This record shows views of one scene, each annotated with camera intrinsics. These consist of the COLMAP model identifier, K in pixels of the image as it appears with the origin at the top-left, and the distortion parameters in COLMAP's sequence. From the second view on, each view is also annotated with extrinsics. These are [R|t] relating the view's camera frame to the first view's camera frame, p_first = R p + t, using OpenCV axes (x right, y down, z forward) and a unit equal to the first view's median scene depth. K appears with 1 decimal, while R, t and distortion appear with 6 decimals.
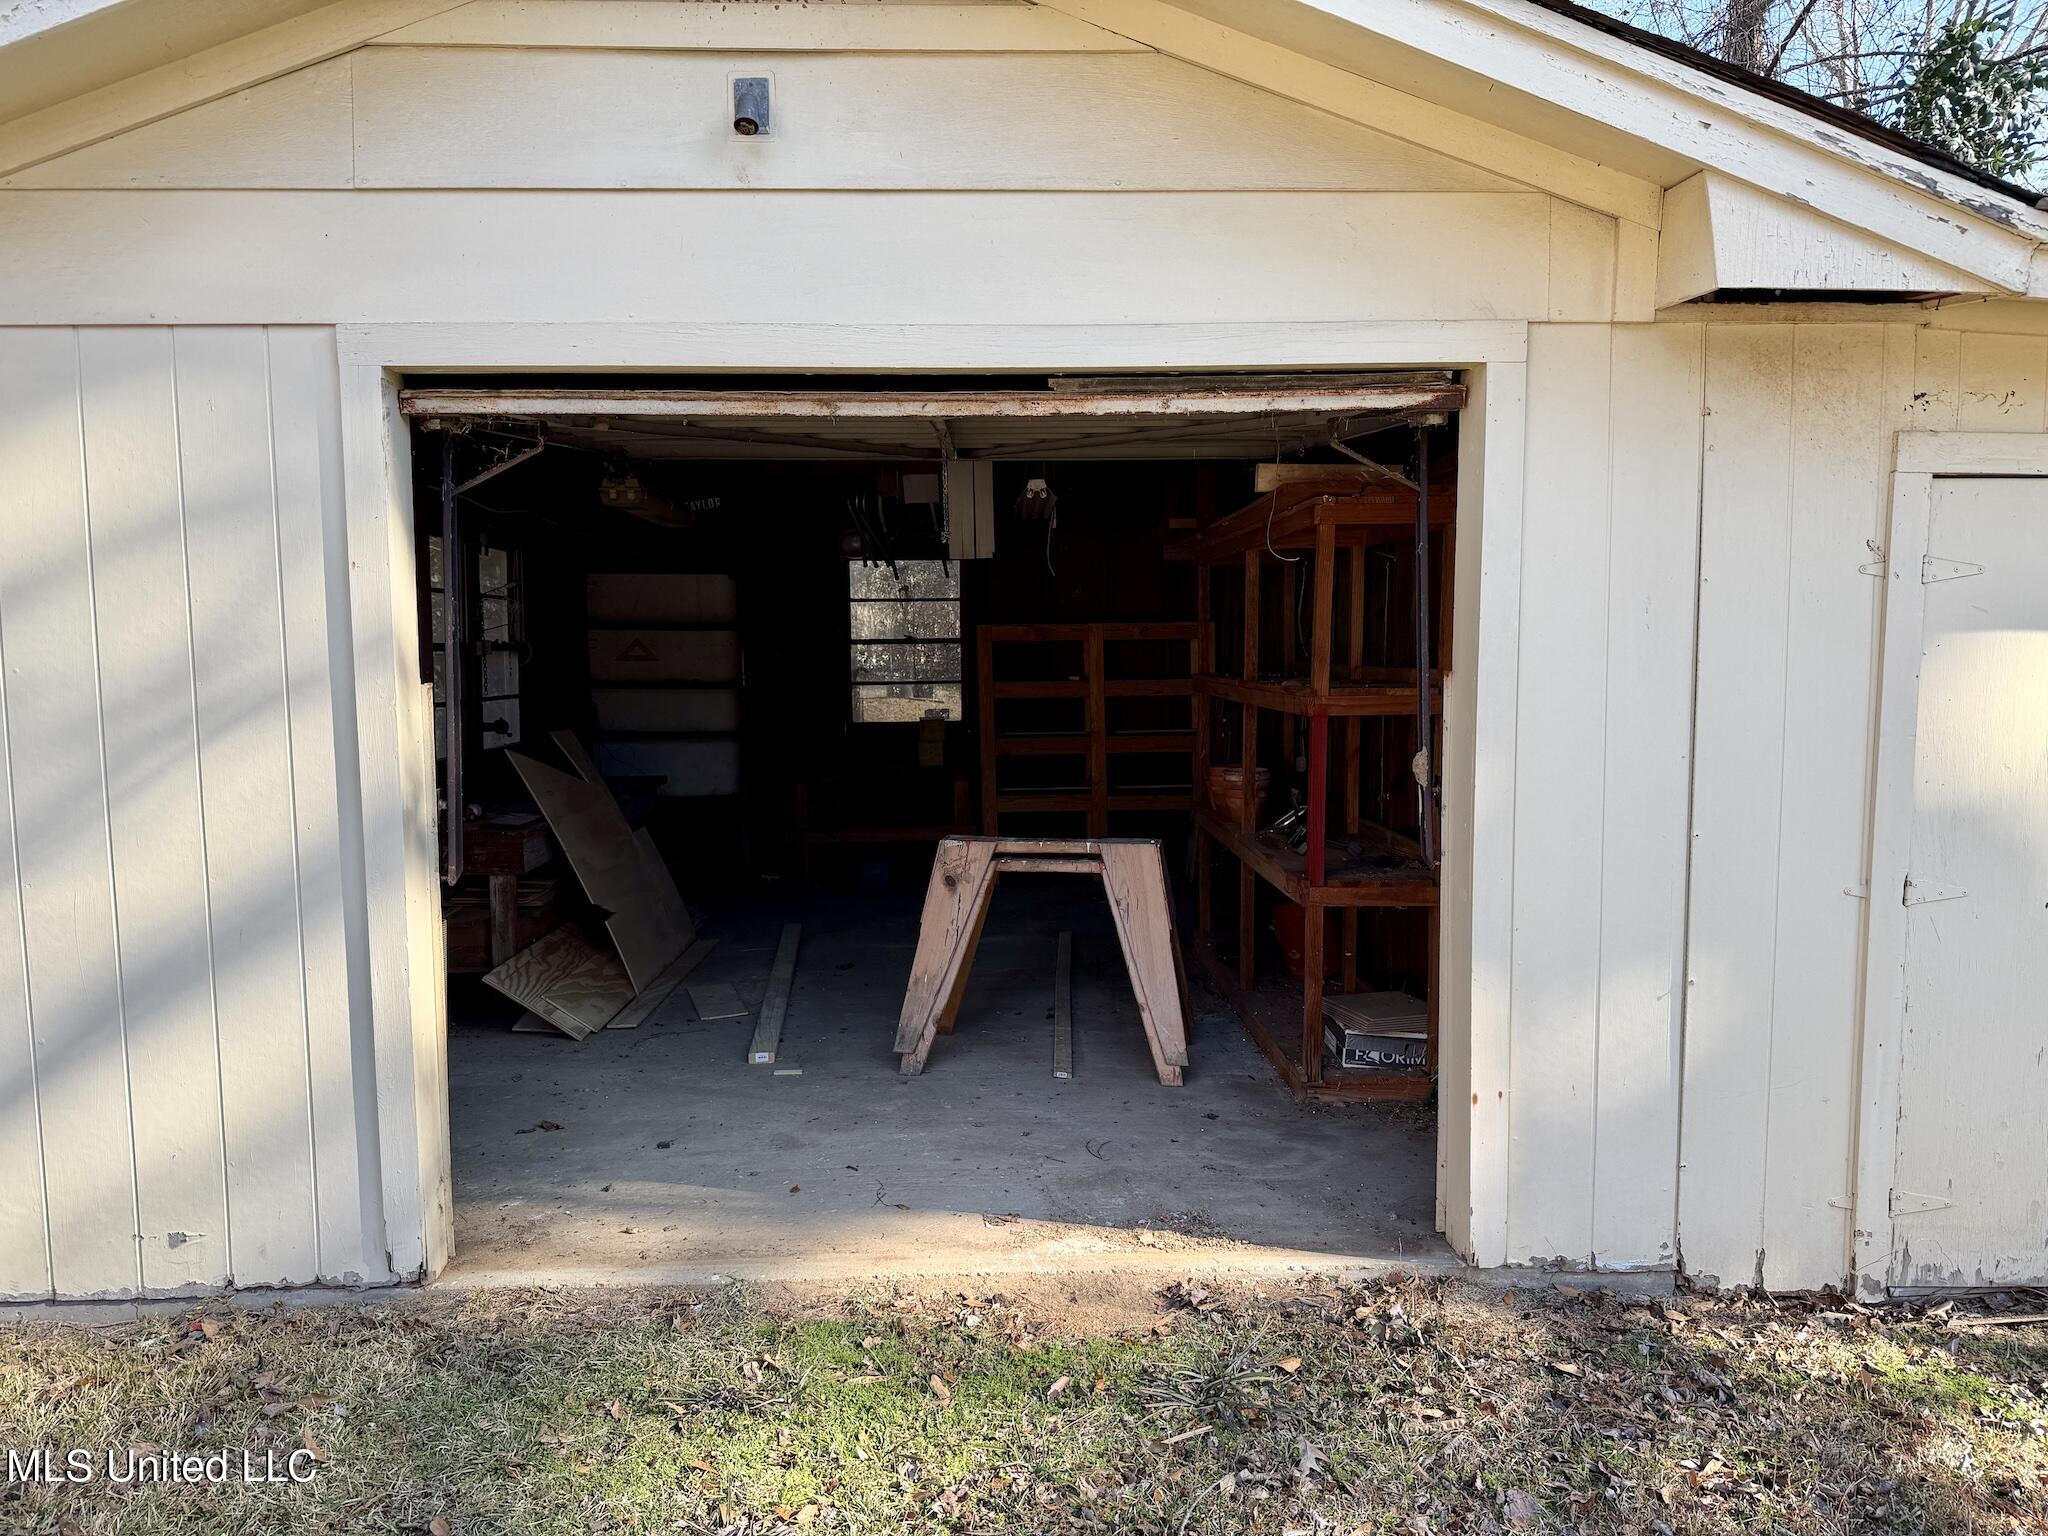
lens RADIAL K [[1428.0, 0, 1042.1], [0, 1428.0, 770.4], [0, 0, 1]] dist [0.020595, -0.022723]
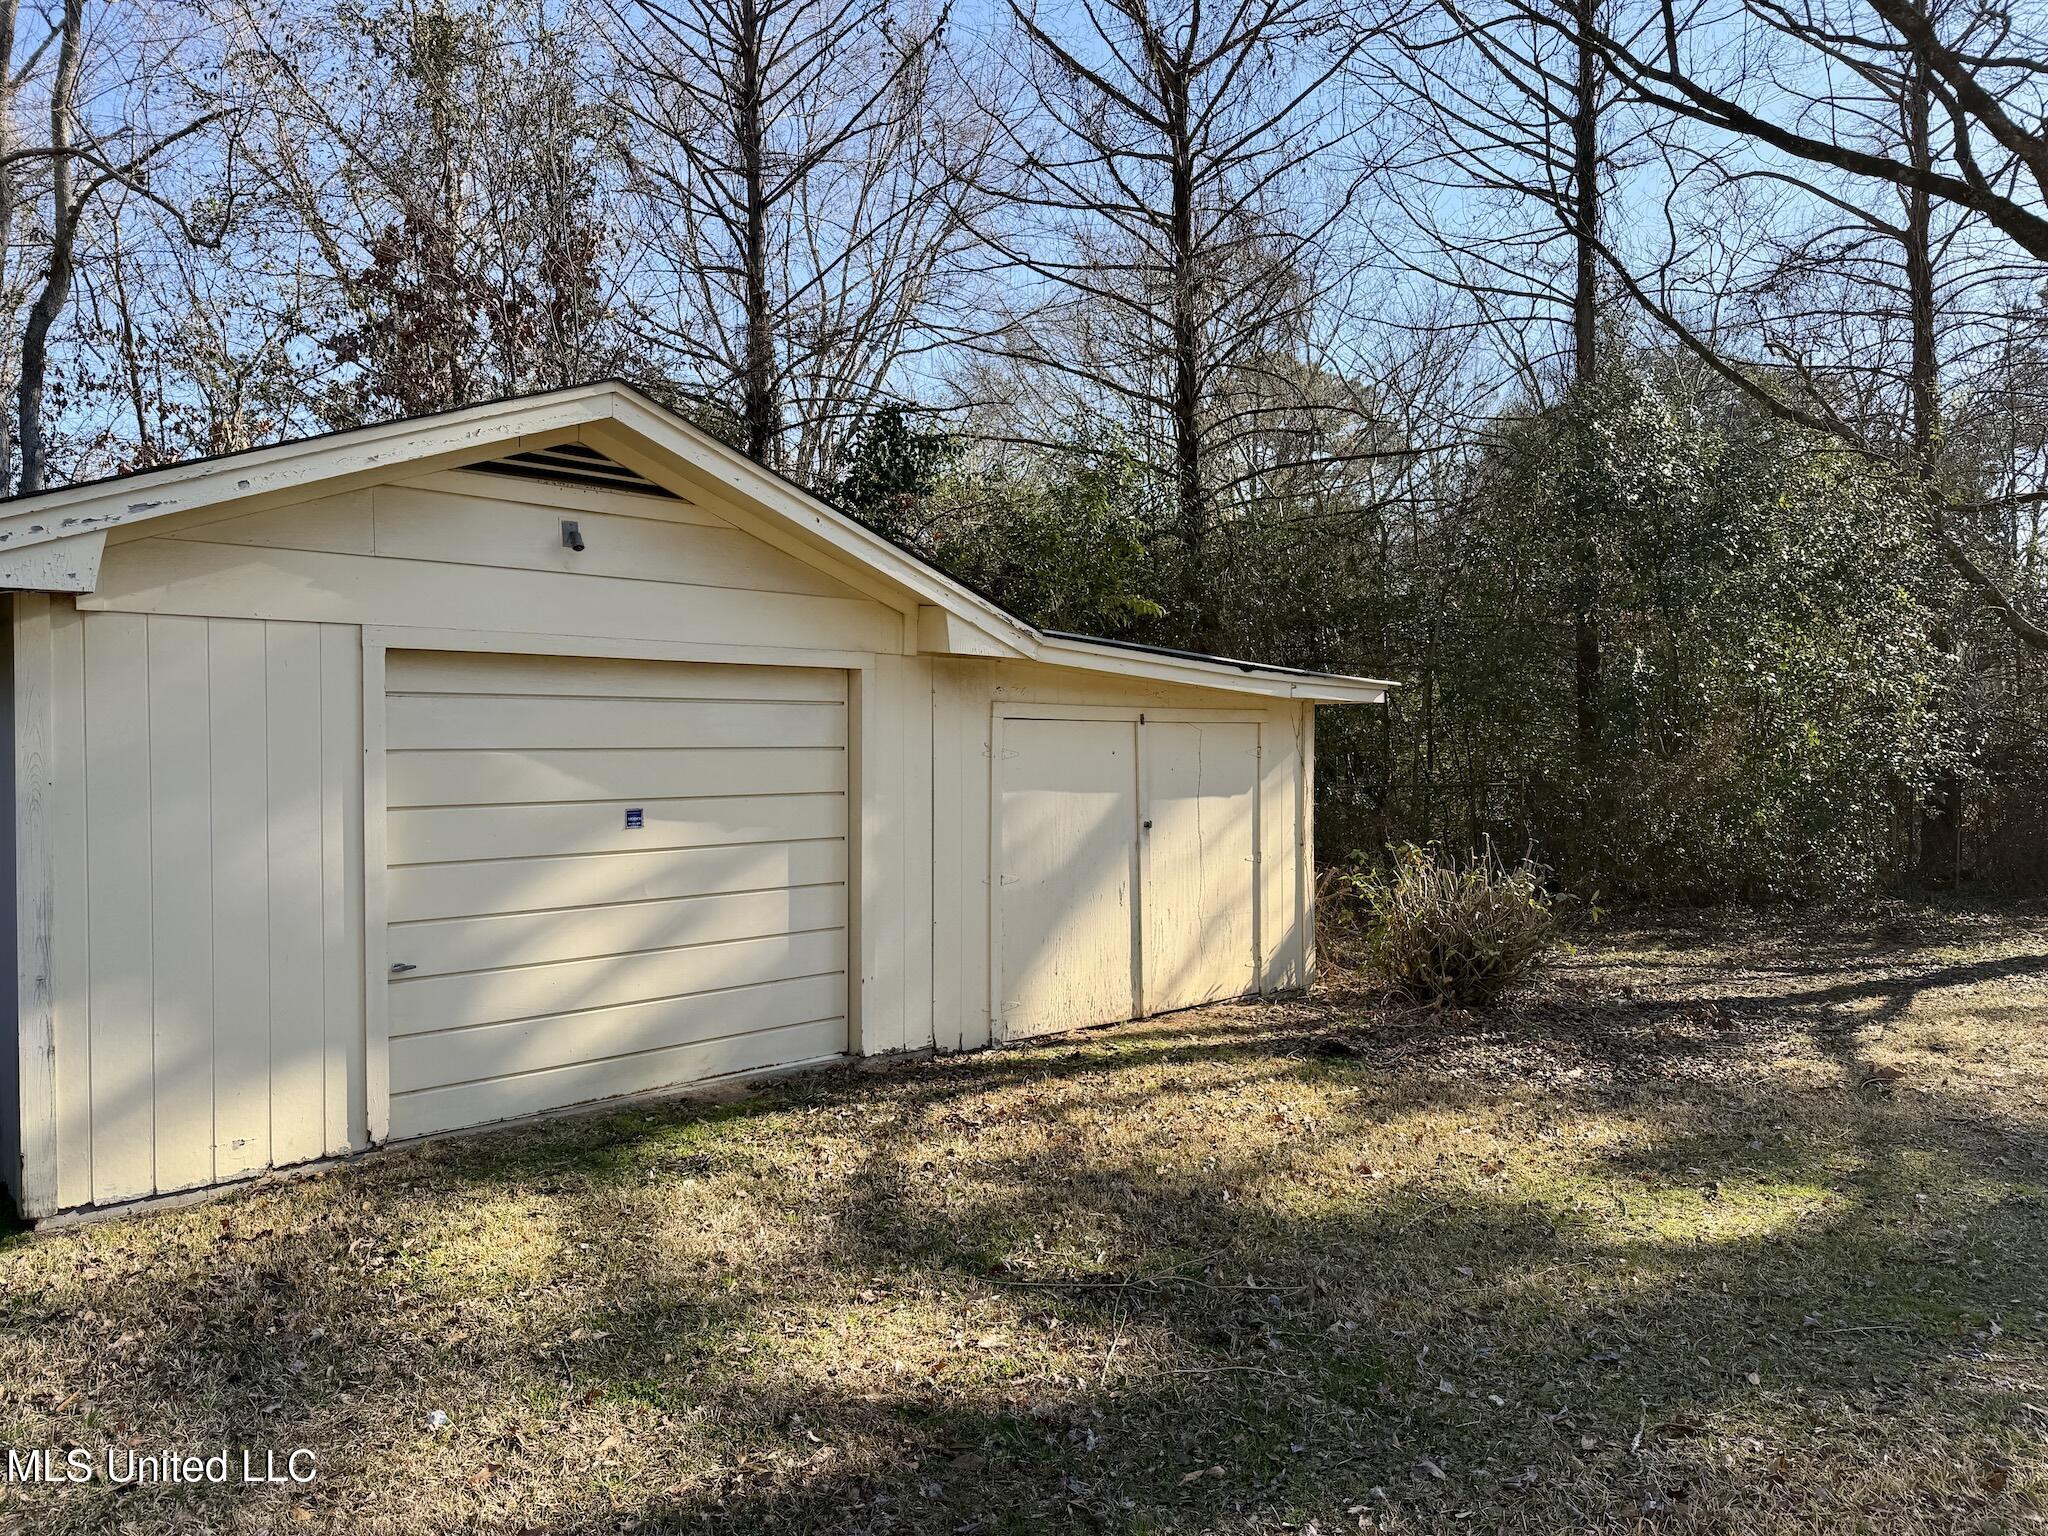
lens RADIAL K [[1428.0, 0, 1026.7], [0, 1428.0, 766.2], [0, 0, 1]] dist [0.020595, -0.022723]
pose [[0.746369, -0.004425, 0.665517, -0.925457], [0.060089, 0.996342, -0.060764, 0.036589], [-0.662814, 0.085342, 0.743905, -0.820171]]
